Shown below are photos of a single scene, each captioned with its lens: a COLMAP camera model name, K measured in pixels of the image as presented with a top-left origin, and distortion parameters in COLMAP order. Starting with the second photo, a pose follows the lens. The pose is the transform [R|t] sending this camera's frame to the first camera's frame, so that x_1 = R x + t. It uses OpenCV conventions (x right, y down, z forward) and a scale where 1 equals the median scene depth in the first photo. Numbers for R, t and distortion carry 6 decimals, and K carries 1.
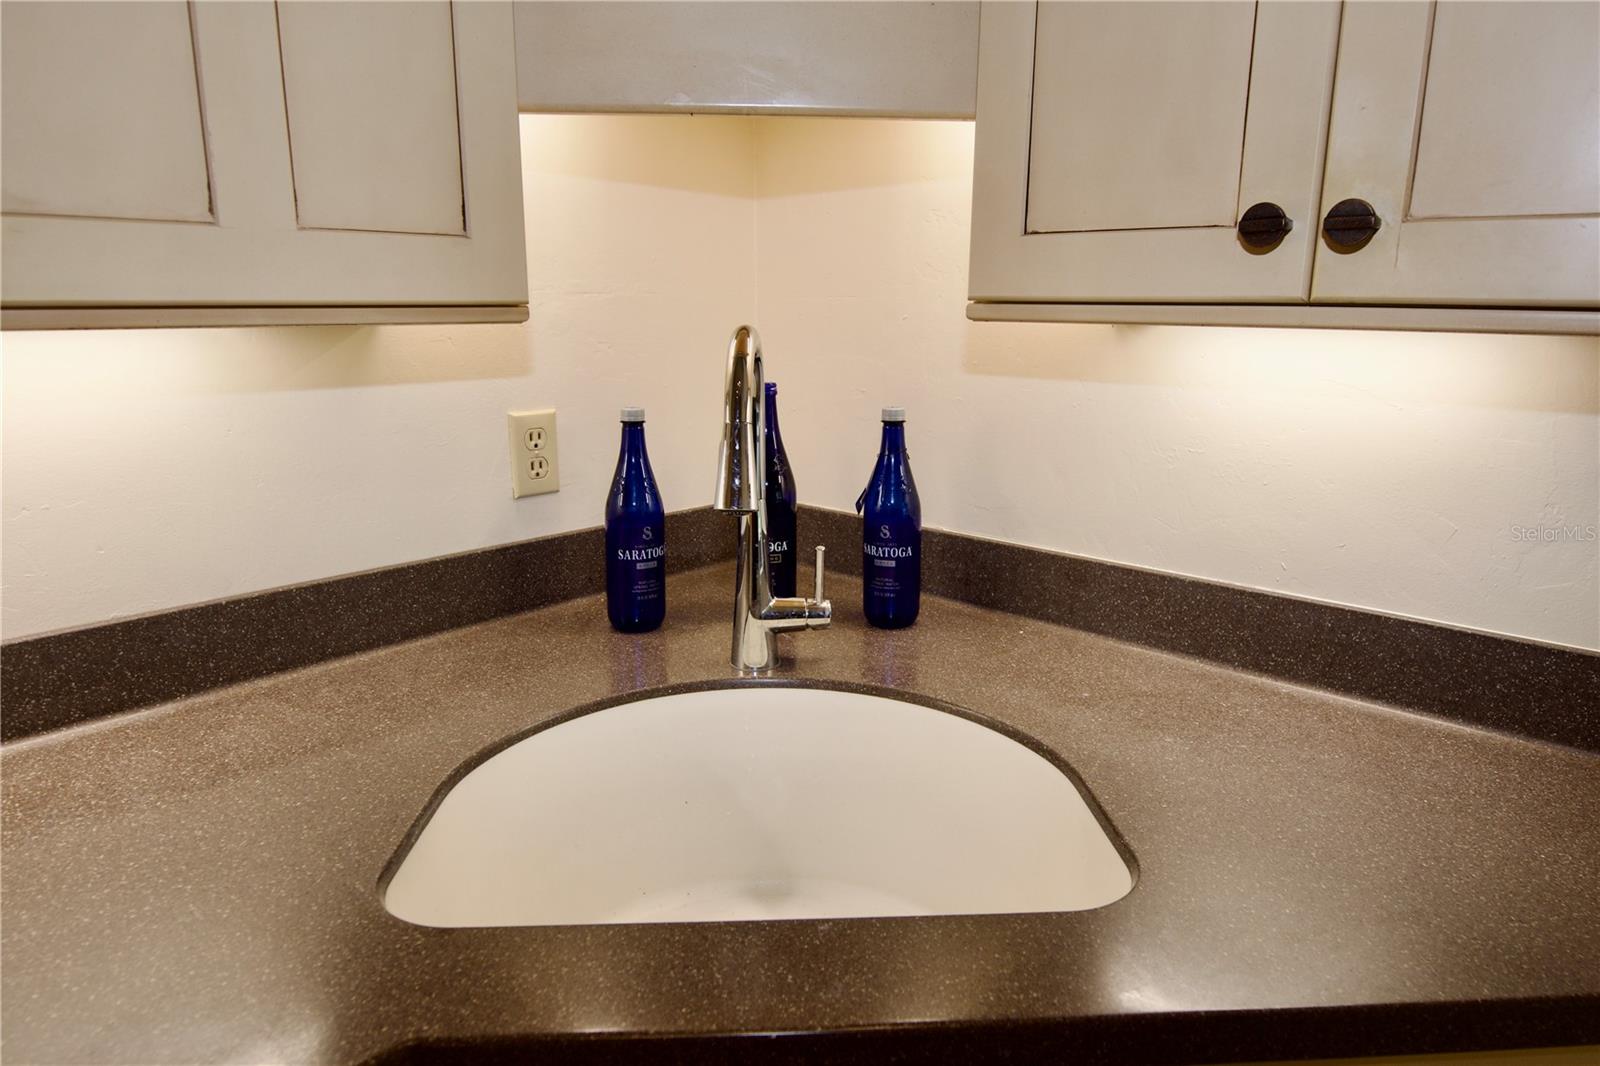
lens RADIAL K [[972.5, 0, 806.8], [0, 972.5, 504.0], [0, 0, 1]] dist [-0.020865, 0.001665]
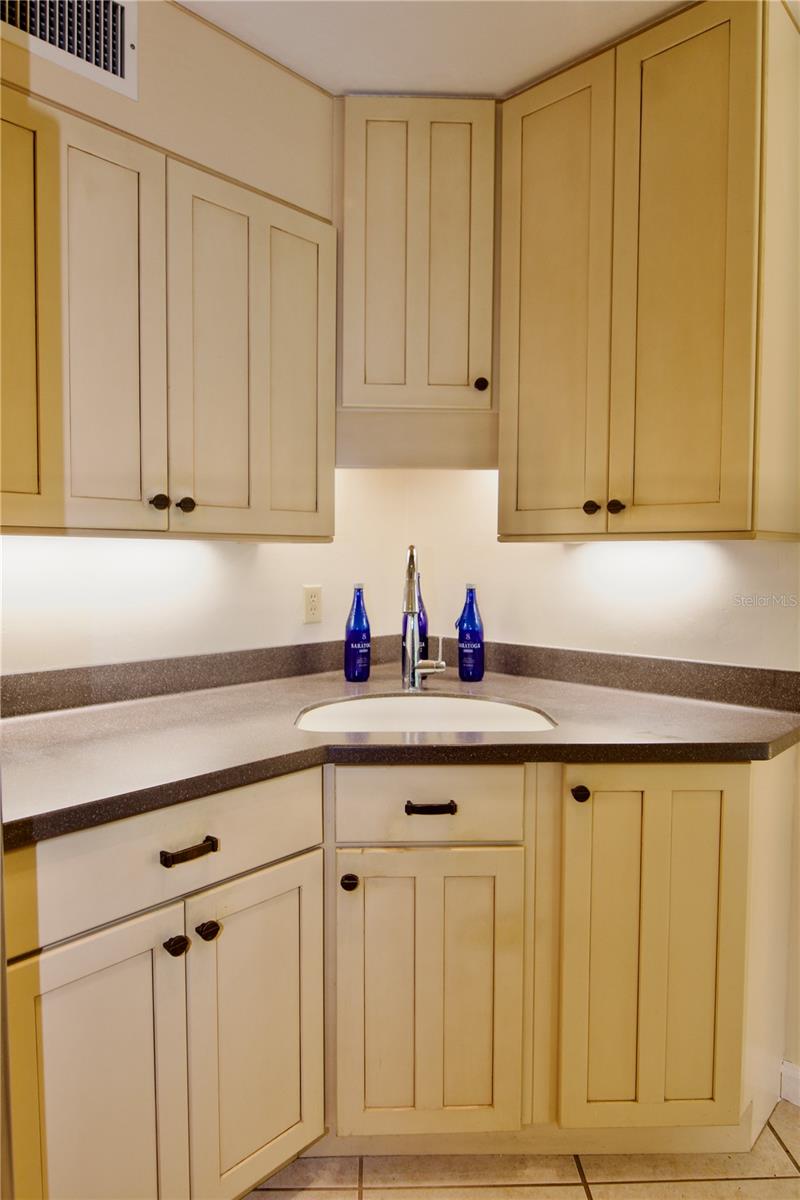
lens RADIAL K [[729.4, 0, 380.5], [0, 729.4, 561.5], [0, 0, 1]] dist [-0.020865, 0.001665]
pose [[0.999204, -0.001138, -0.039882, -0.055931], [-0.006761, 0.980311, -0.197346, 0.194538], [0.039321, 0.197459, 0.979522, -0.717056]]
